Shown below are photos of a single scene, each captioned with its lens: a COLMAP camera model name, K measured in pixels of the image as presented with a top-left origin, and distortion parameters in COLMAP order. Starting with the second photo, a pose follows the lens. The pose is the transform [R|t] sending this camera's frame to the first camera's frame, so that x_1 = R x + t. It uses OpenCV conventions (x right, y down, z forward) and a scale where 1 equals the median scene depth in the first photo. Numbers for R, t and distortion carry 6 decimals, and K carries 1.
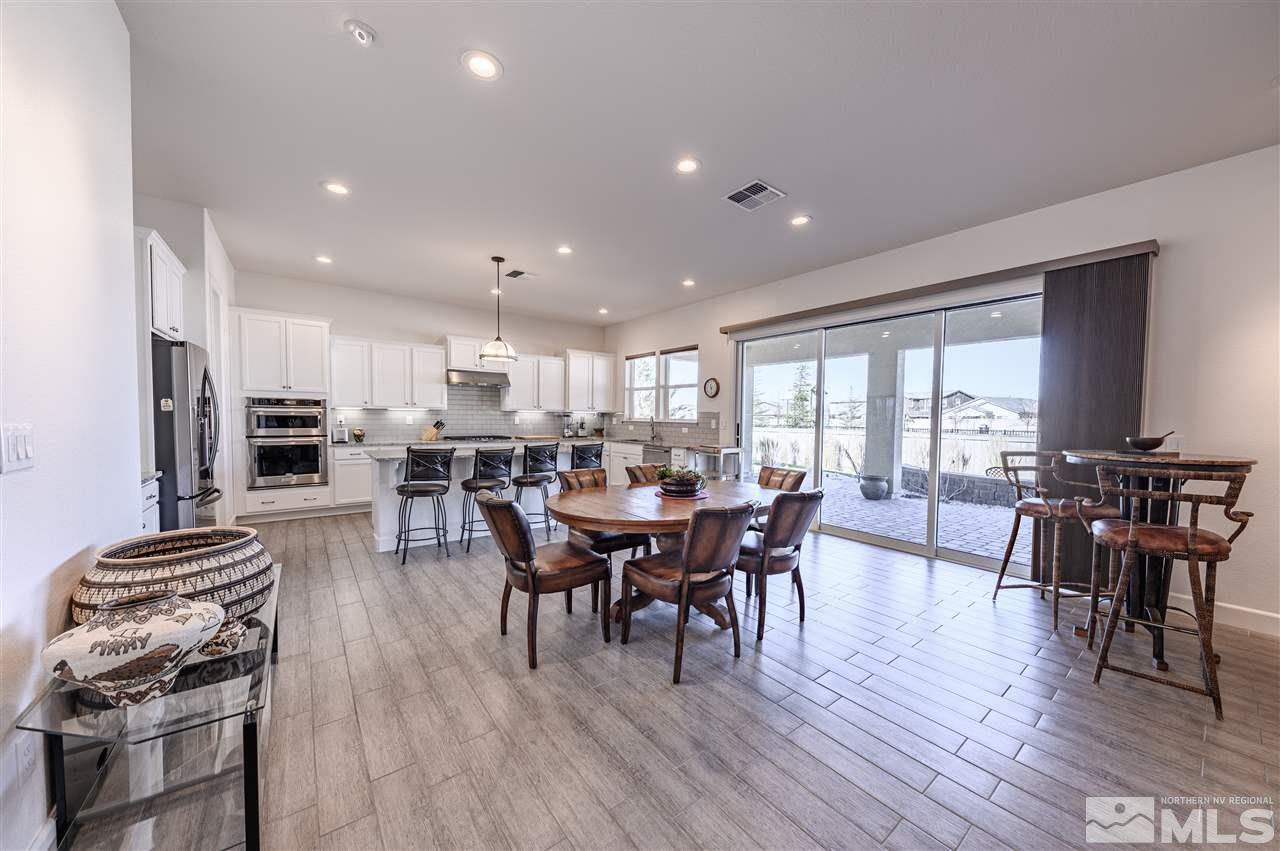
lens RADIAL K [[441.4, 0, 644.3], [0, 441.4, 436.5], [0, 0, 1]] dist [0.001050, -0.000027]
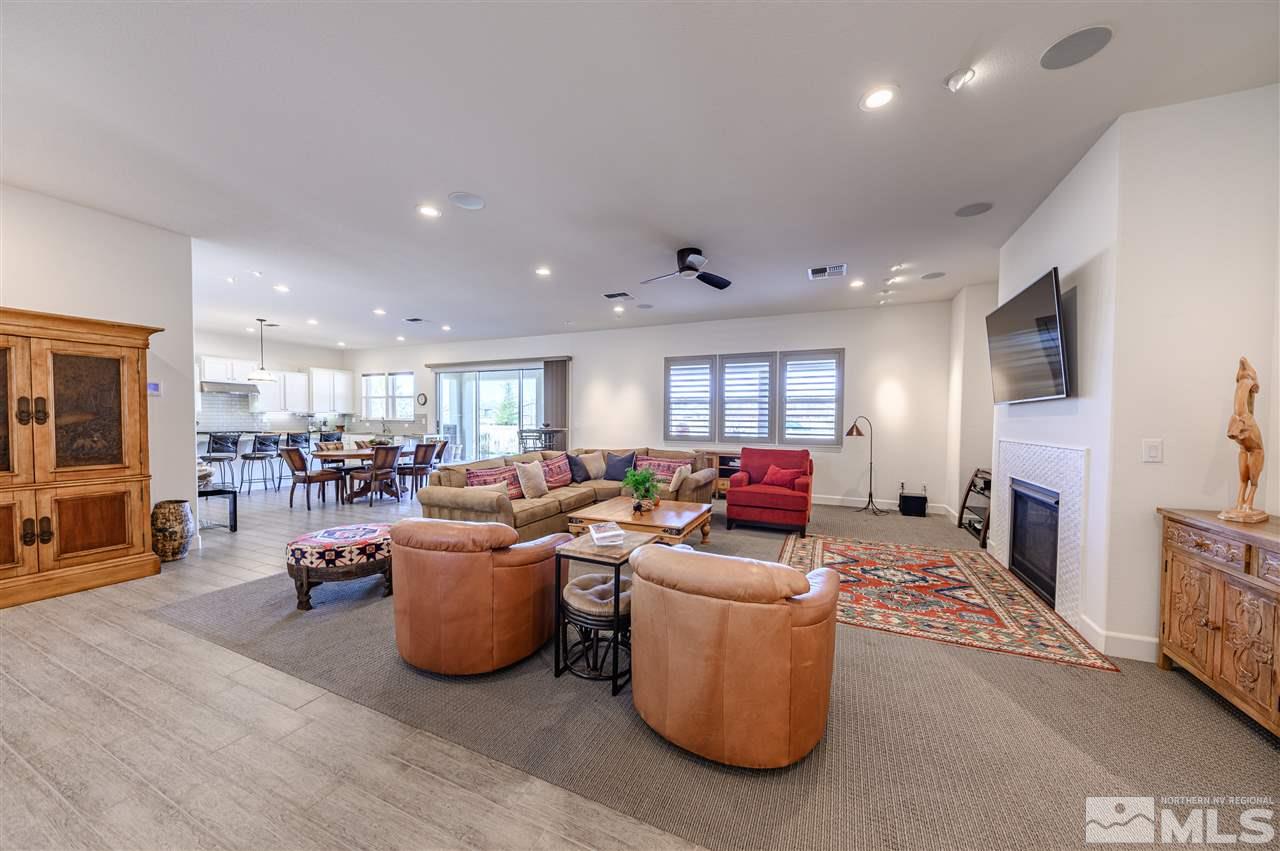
lens RADIAL K [[441.4, 0, 644.3], [0, 441.4, 436.5], [0, 0, 1]] dist [0.001050, -0.000027]
pose [[0.880514, -0.020544, 0.473576, 0.090145], [0.021265, 0.999767, 0.003832, 0.035359], [-0.473544, 0.006696, 0.880745, -0.750542]]
